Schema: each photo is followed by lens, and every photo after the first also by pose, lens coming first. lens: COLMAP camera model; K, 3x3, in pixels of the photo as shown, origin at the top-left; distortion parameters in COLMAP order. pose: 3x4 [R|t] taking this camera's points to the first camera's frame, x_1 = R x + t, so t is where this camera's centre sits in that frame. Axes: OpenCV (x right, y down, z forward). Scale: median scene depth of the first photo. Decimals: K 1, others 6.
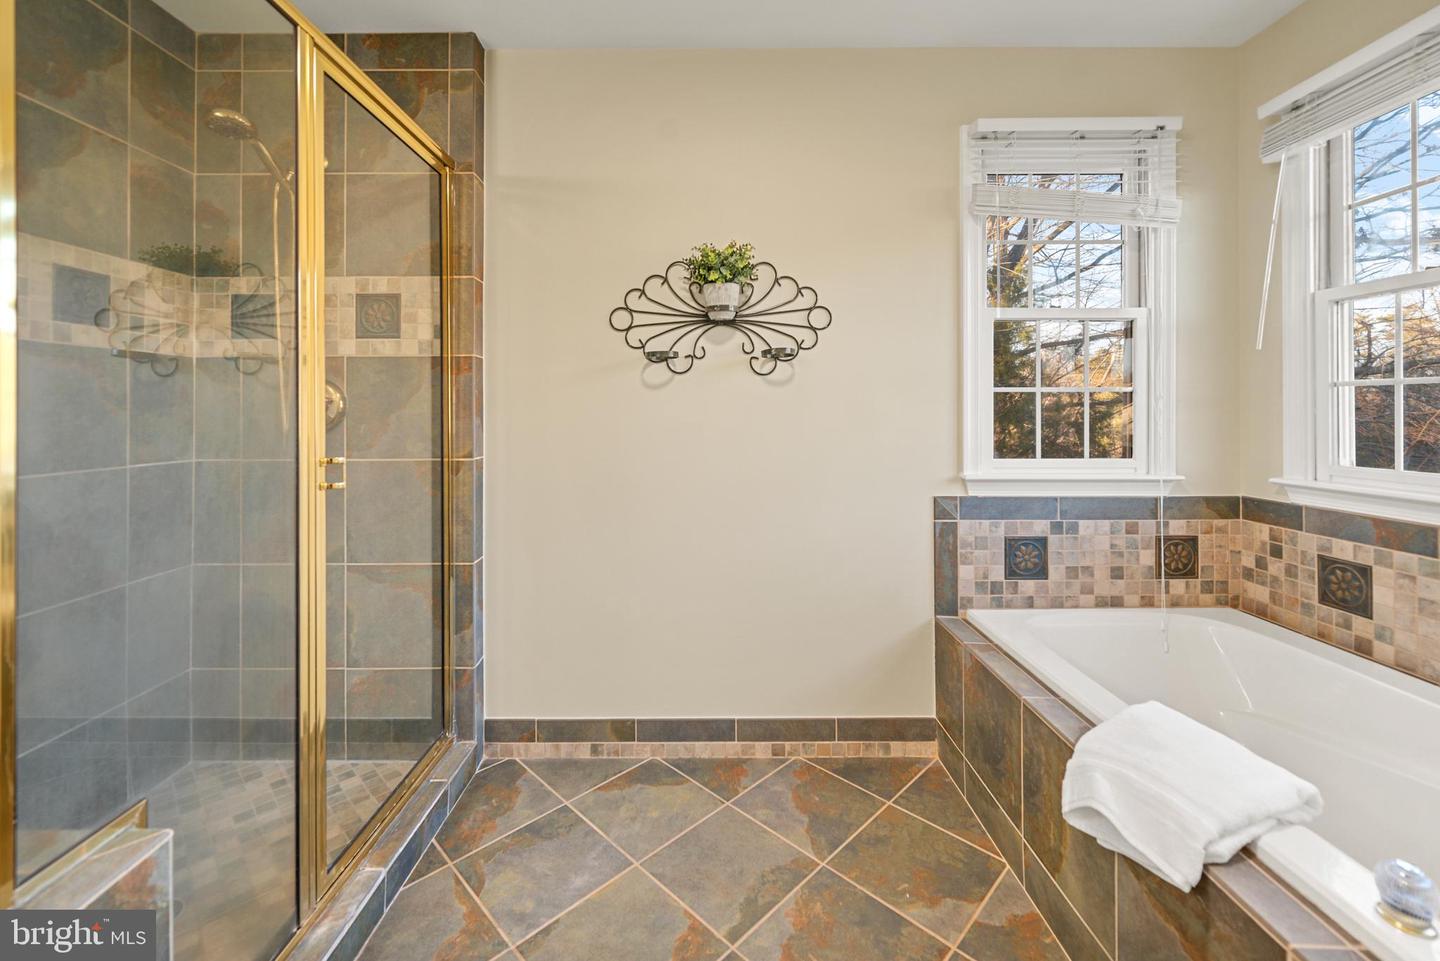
lens RADIAL K [[590.0, 0, 710.2], [0, 590.0, 402.8], [0, 0, 1]] dist [-0.001481, -0.000583]
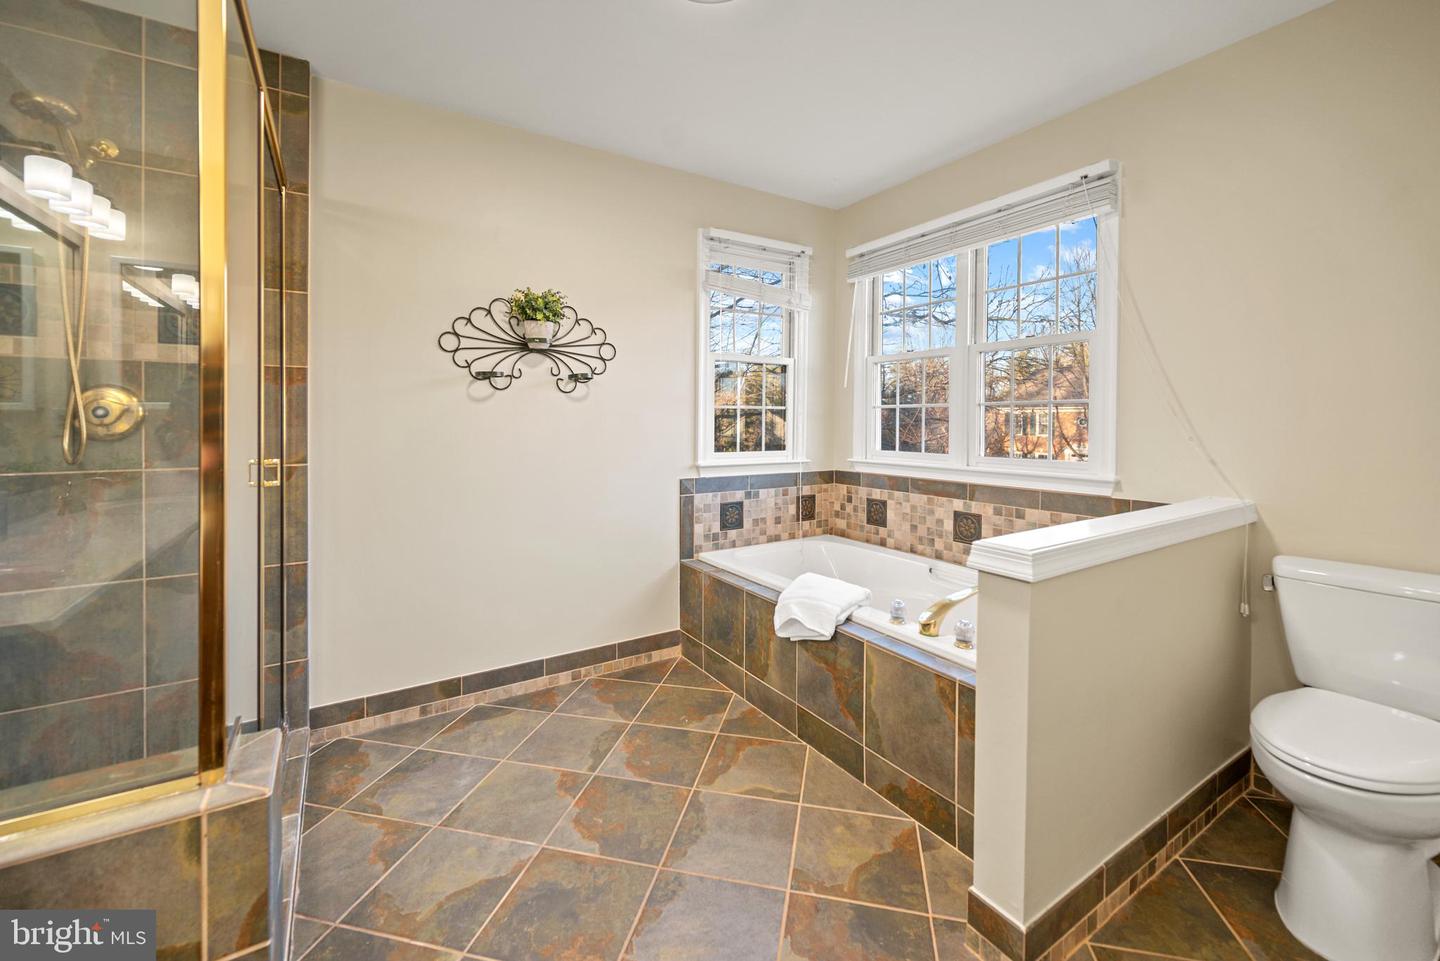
lens RADIAL K [[590.6, 0, 716.9], [0, 590.6, 420.0], [0, 0, 1]] dist [-0.000299, -0.000171]
pose [[0.841981, 0.004020, 0.539493, -0.339880], [-0.010996, 0.999892, 0.009711, -0.002911], [-0.539395, -0.014109, 0.841934, -0.285247]]
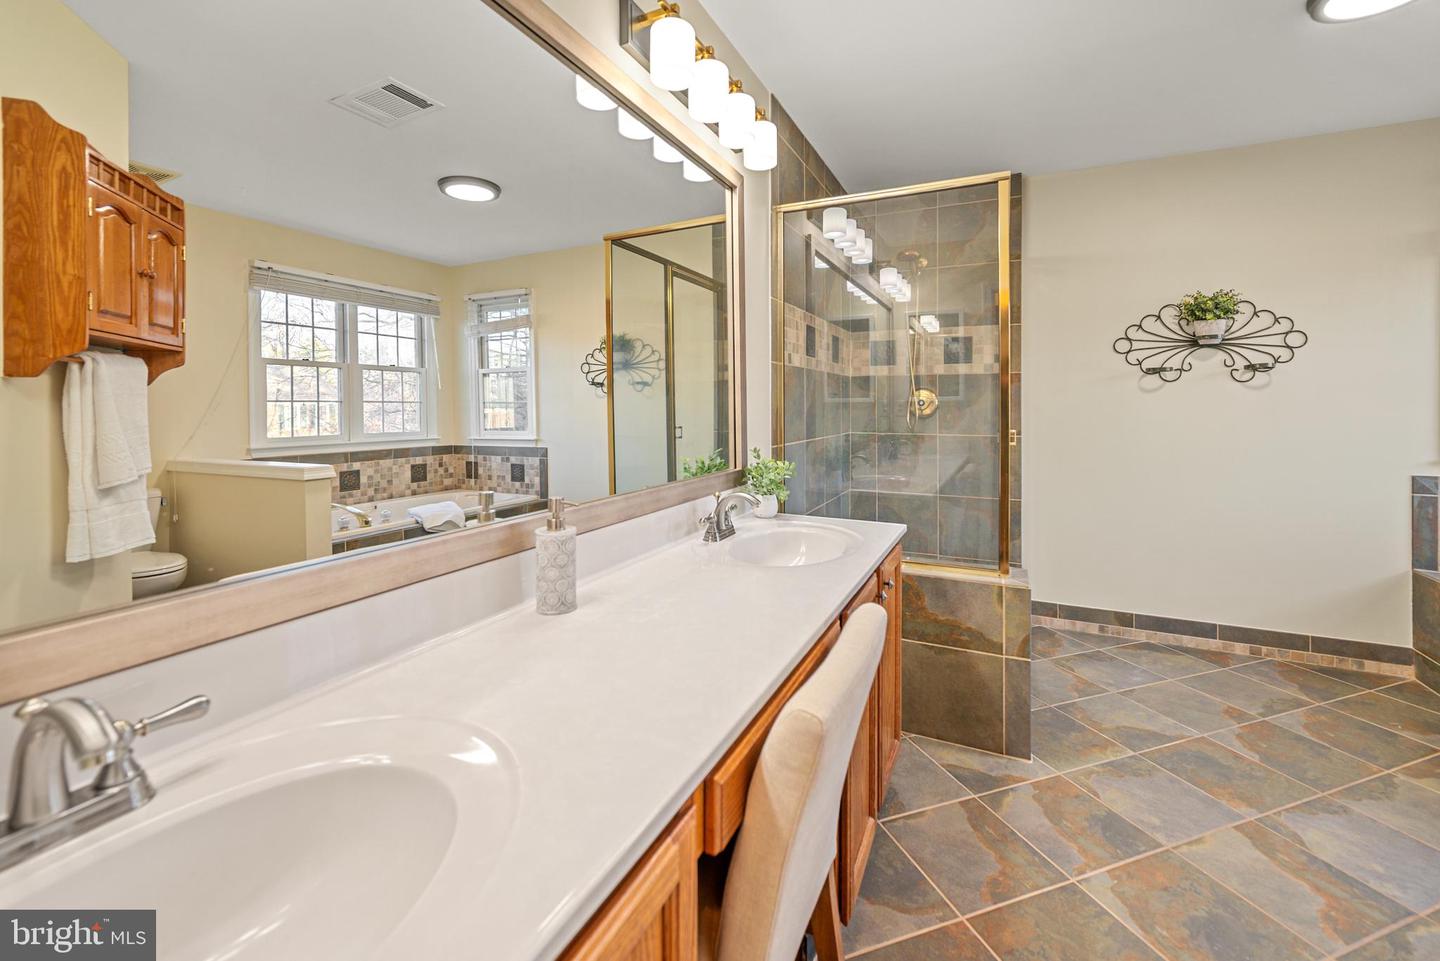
lens RADIAL K [[601.4, 0, 720.7], [0, 601.4, 403.3], [0, 0, 1]] dist [-0.001991, -0.000208]
pose [[0.904491, 0.002610, -0.426485, -0.426666], [0.001404, 0.999958, 0.009099, -0.011197], [0.426490, -0.008829, 0.904449, -0.821473]]
